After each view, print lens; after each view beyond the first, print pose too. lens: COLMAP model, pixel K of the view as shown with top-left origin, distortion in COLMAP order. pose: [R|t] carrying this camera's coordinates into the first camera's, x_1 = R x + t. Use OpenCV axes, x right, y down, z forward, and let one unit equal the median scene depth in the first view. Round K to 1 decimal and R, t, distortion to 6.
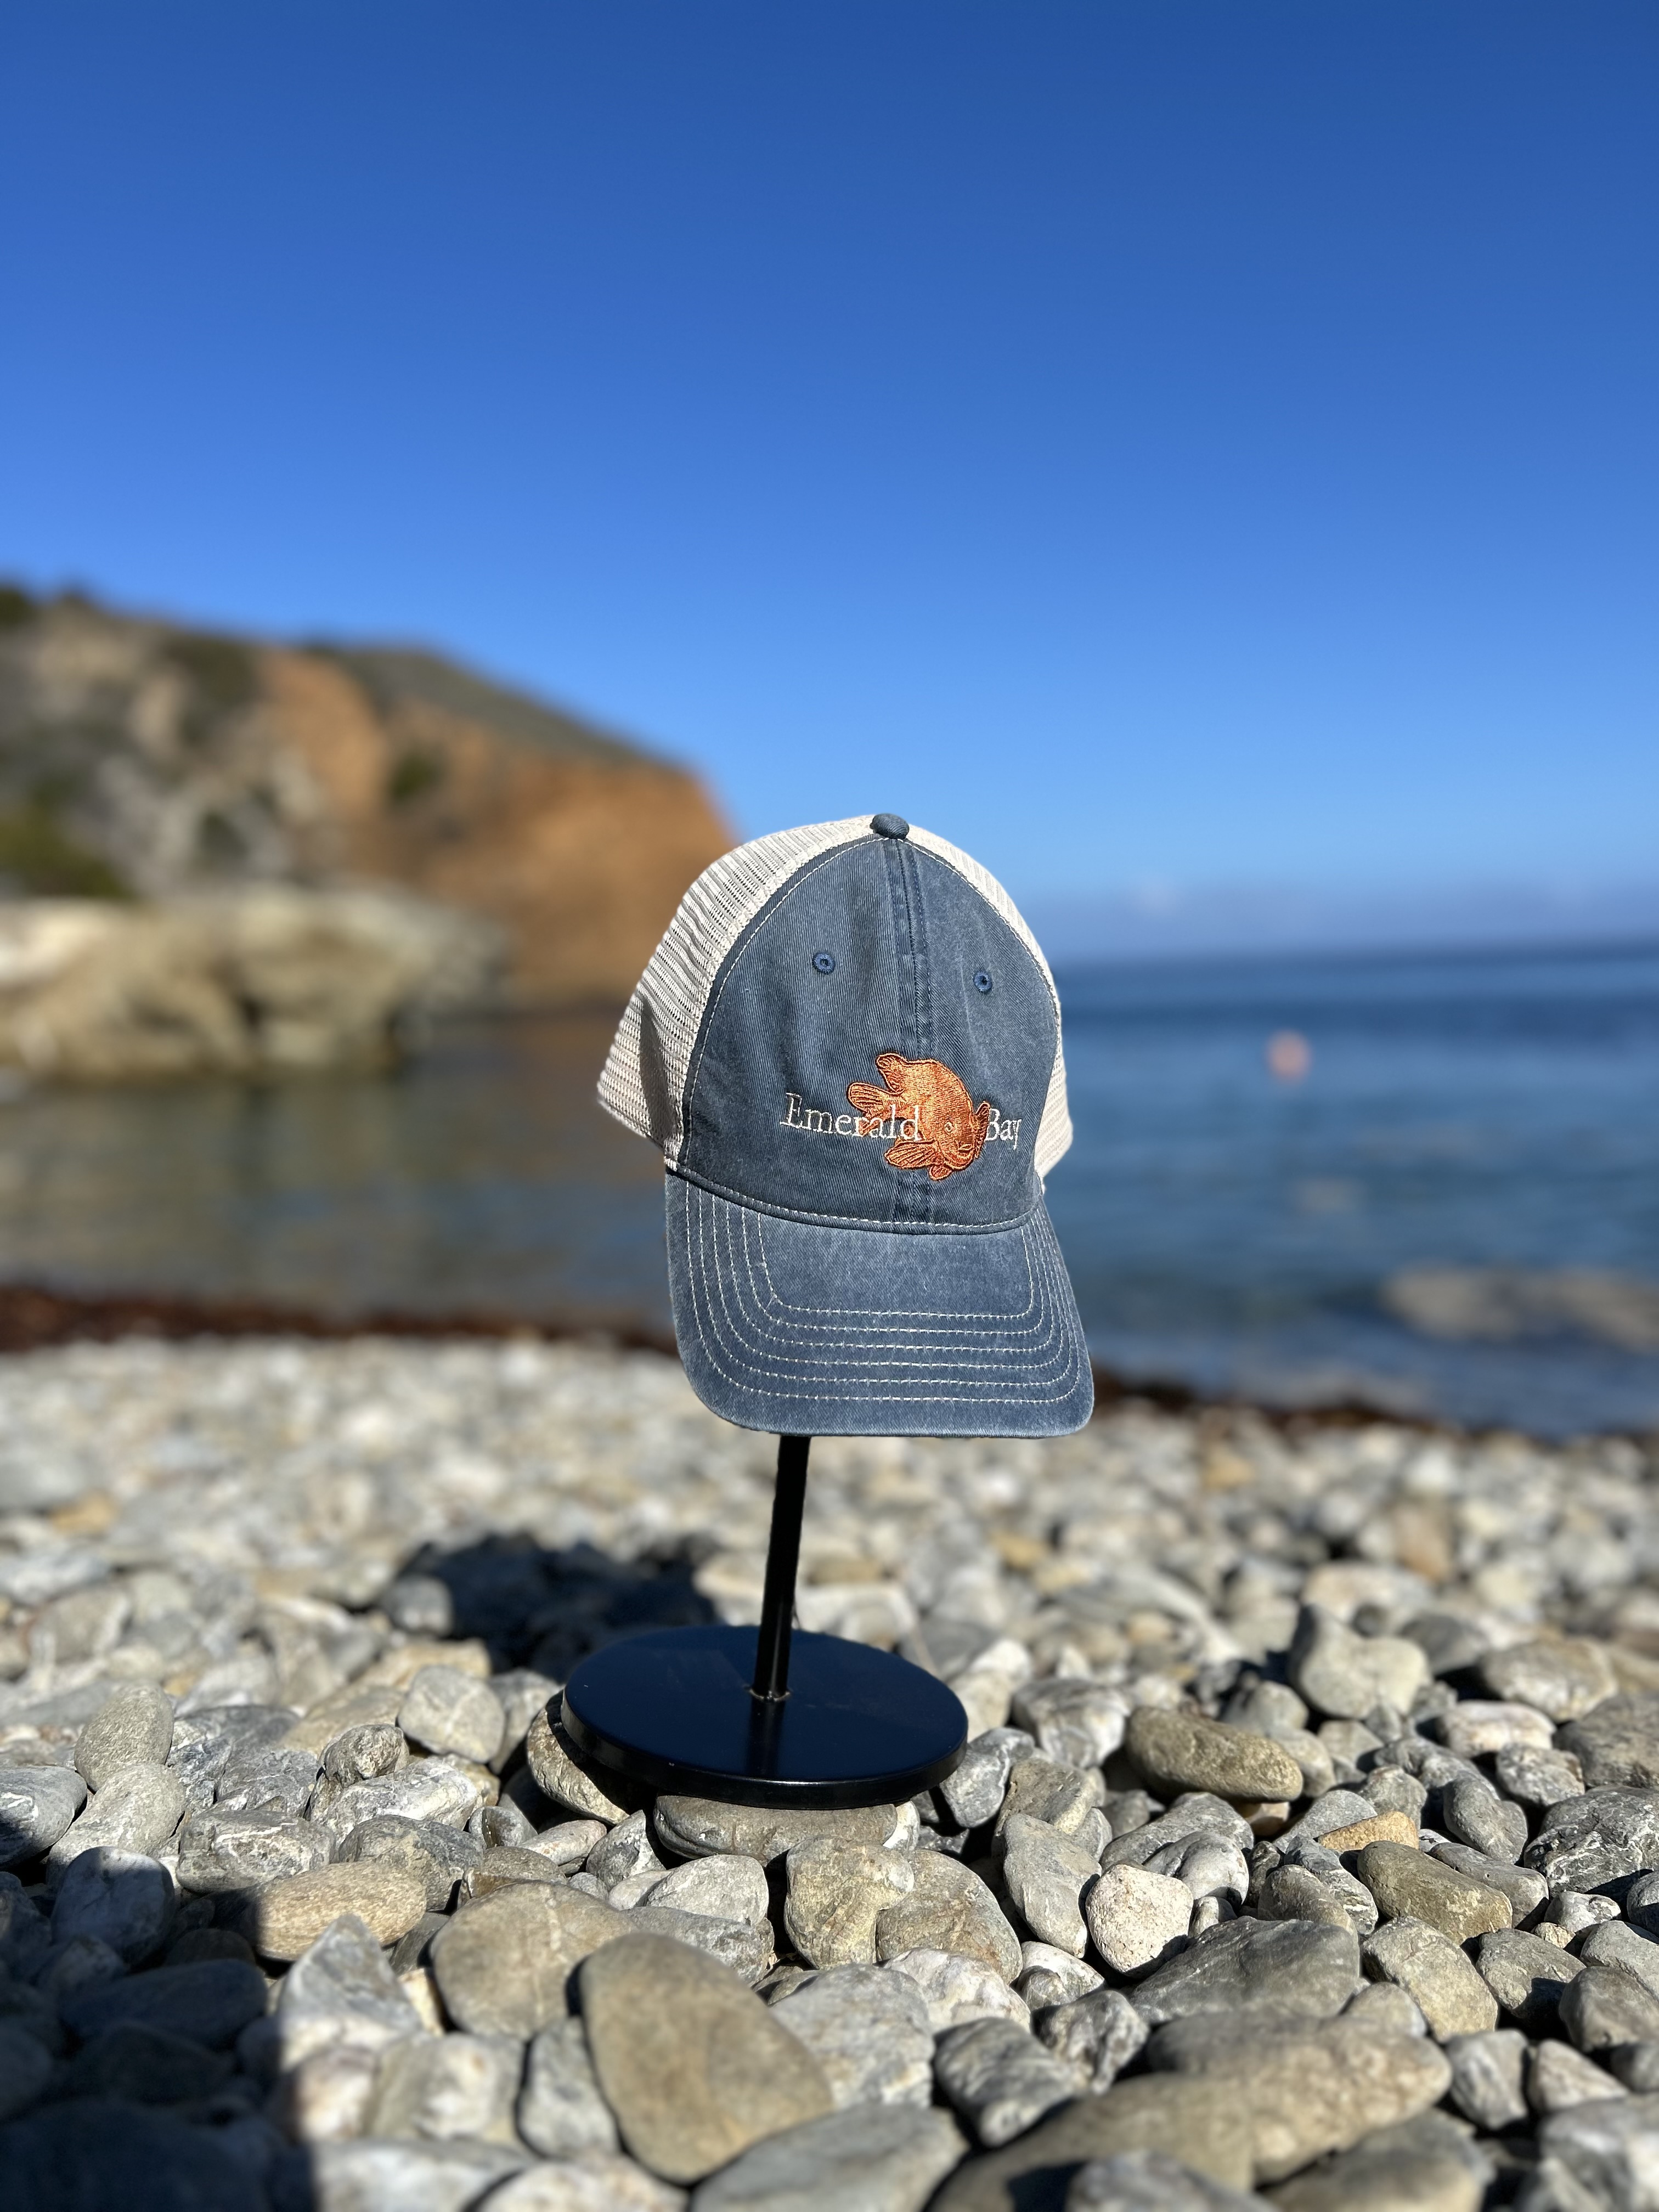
lens RADIAL K [[1696.4, 0, 829.5], [0, 1696.4, 1106.0], [0, 0, 1]] dist [0.011180, 0.003220]
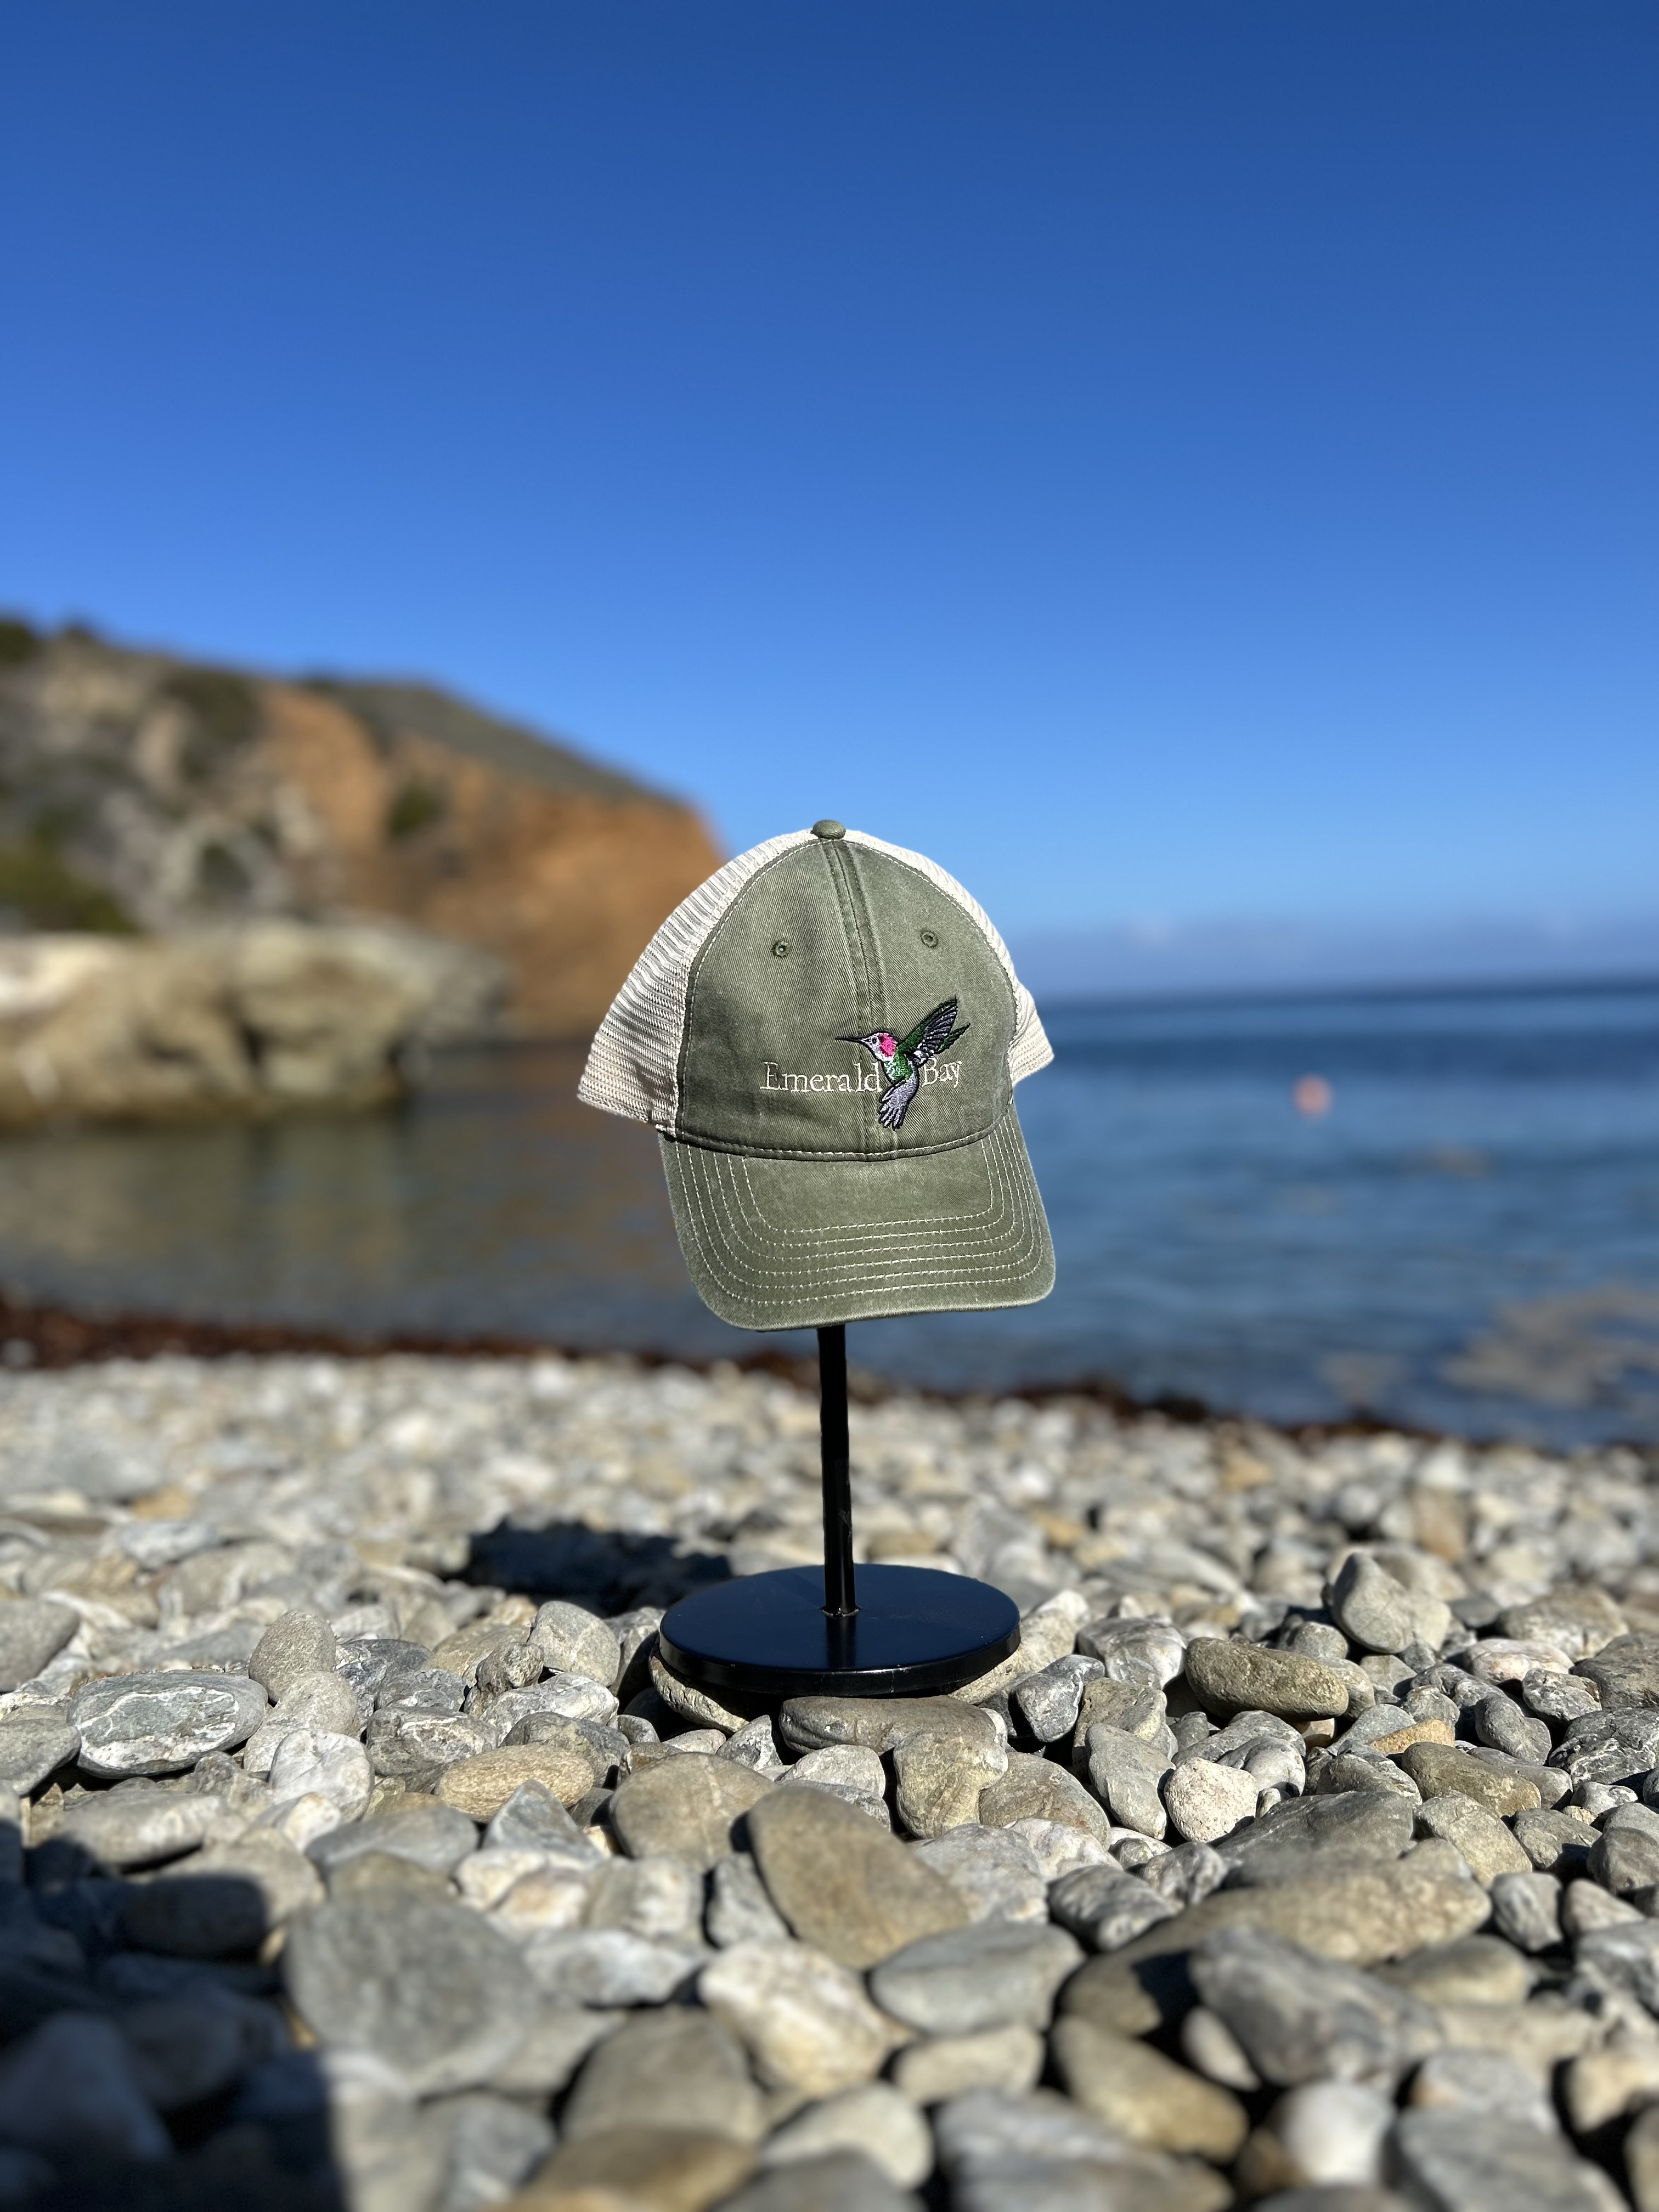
lens RADIAL K [[1694.5, 0, 829.5], [0, 1694.5, 1106.0], [0, 0, 1]] dist [-0.006781, 0.048596]
pose [[0.999997, 0.001770, 0.001718, -0.064372], [-0.001736, 0.999807, -0.019588, 0.031537], [-0.001752, 0.019585, 0.999807, -0.117401]]
